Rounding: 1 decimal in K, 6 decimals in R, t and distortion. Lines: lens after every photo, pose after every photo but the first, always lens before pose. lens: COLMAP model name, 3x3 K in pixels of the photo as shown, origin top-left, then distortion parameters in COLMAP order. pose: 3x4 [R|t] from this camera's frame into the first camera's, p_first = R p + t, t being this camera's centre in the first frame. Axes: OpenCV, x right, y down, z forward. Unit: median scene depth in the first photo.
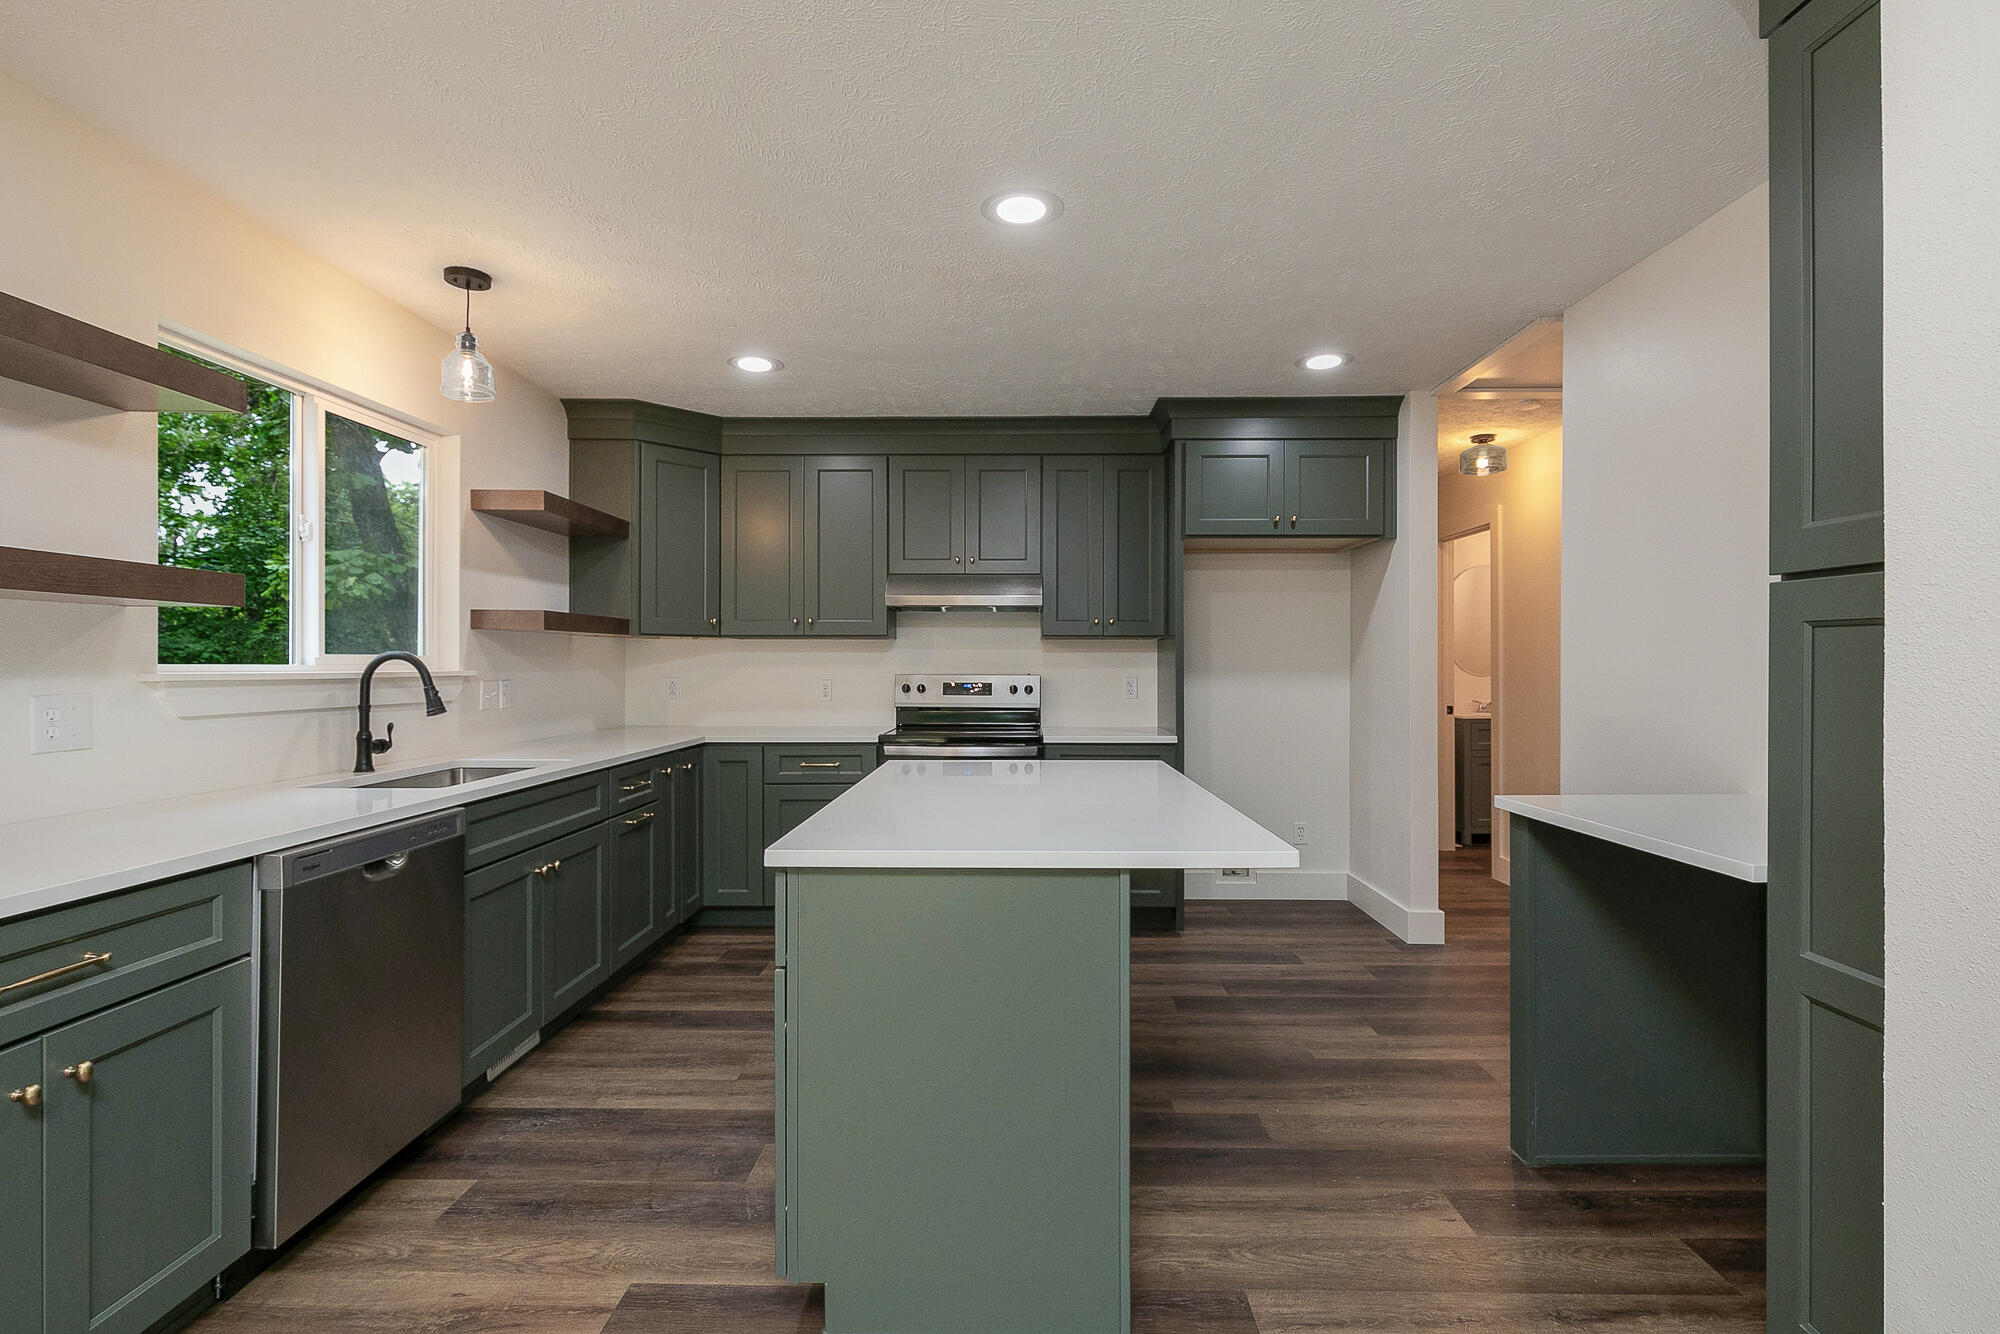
lens RADIAL K [[934.5, 0, 1011.3], [0, 934.5, 665.8], [0, 0, 1]] dist [-0.004010, -0.000656]
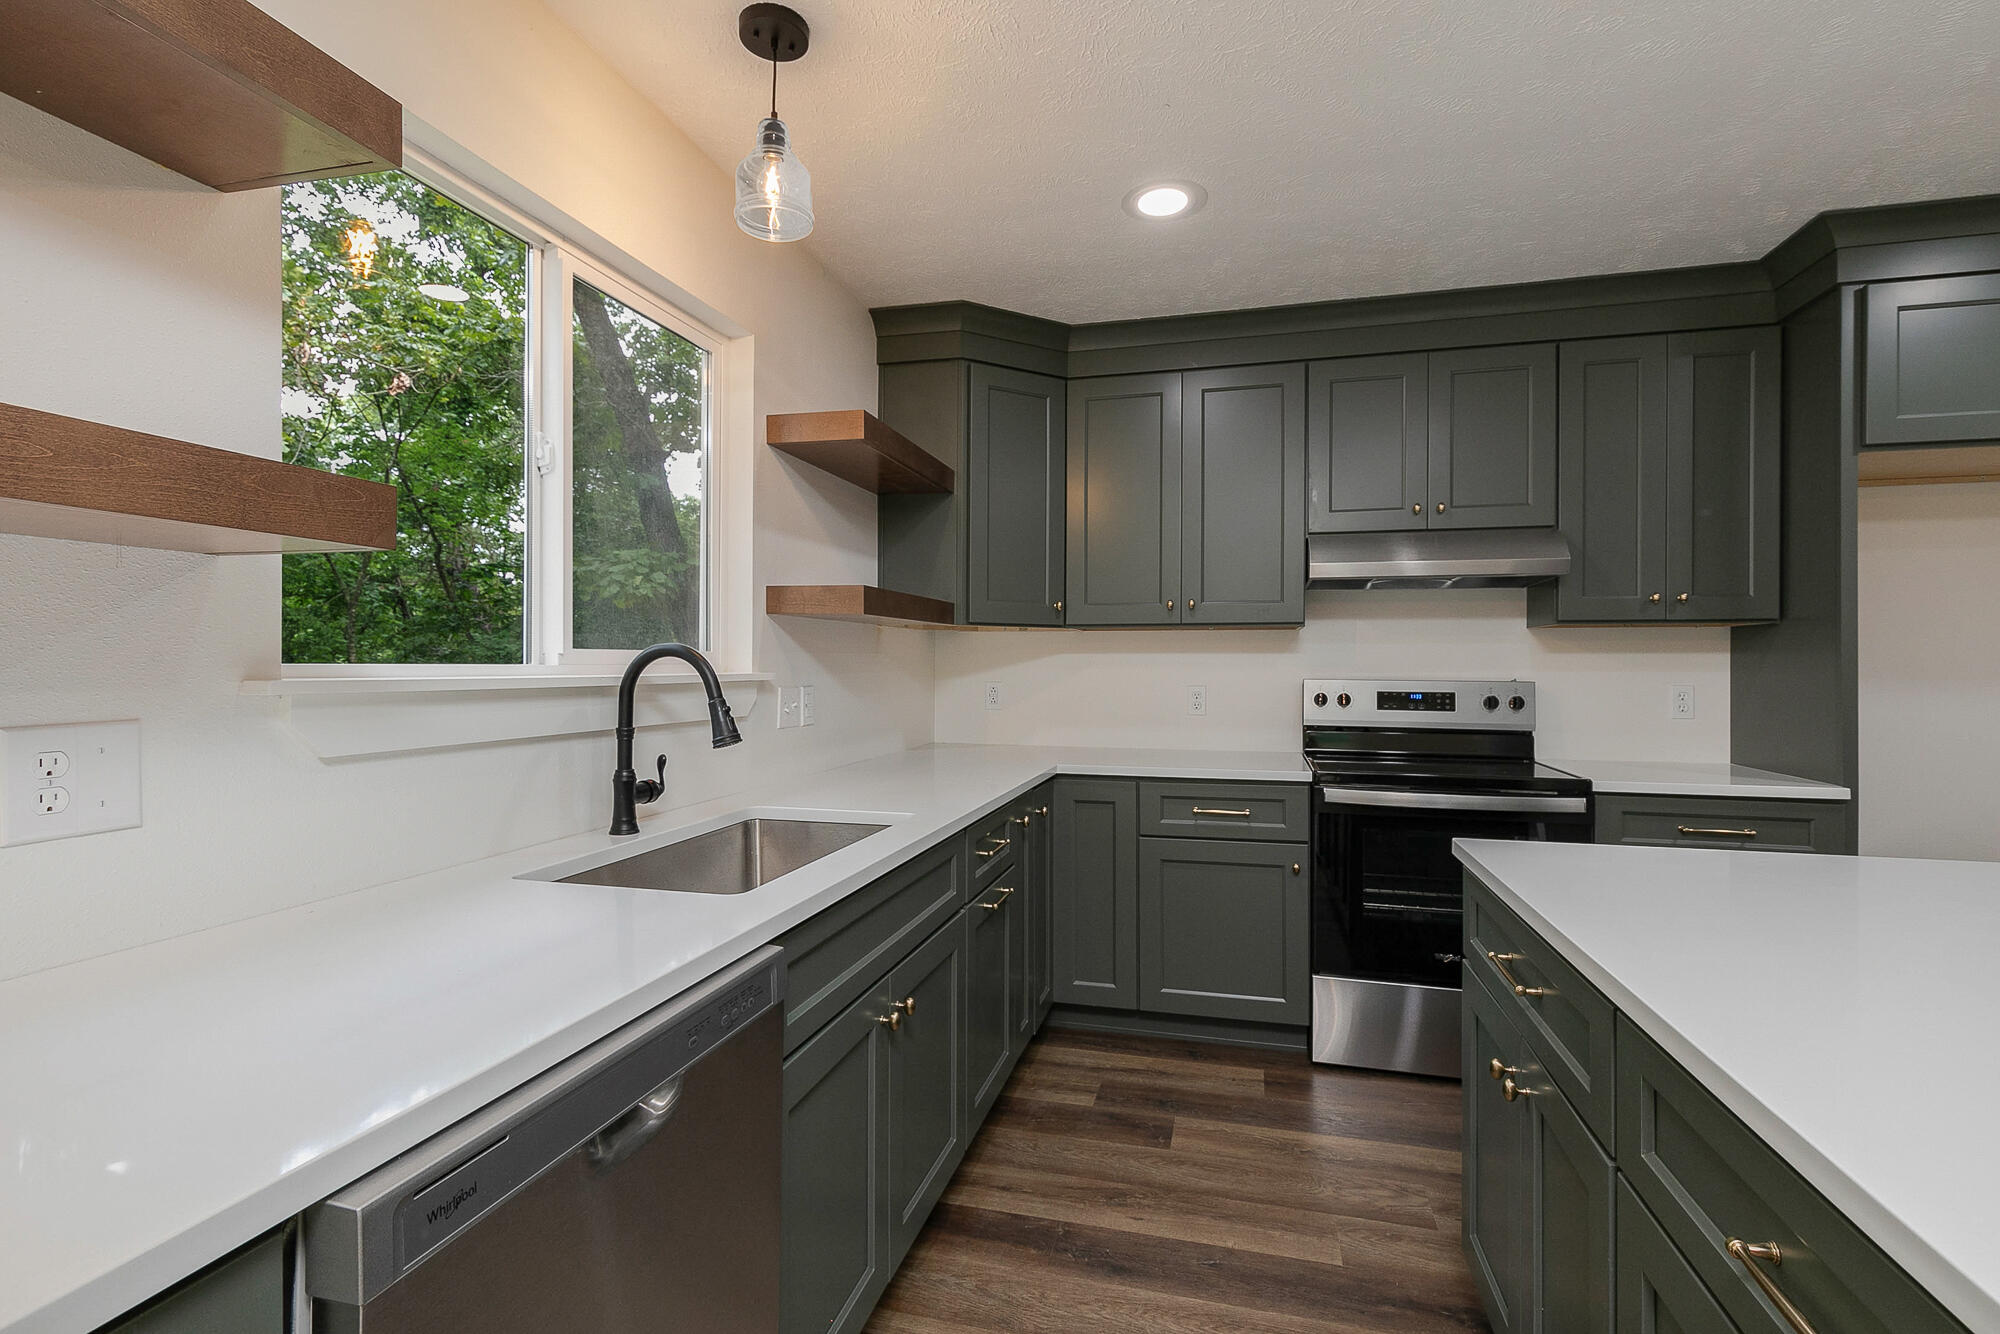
lens RADIAL K [[923.7, 0, 1000.0], [0, 923.7, 667.0], [0, 0, 1]] dist [0.000142, -0.000372]
pose [[0.969048, 0.002300, -0.246862, -0.239256], [-0.001864, 0.999996, 0.001999, -0.001167], [0.246866, -0.001477, 0.969049, 0.372860]]
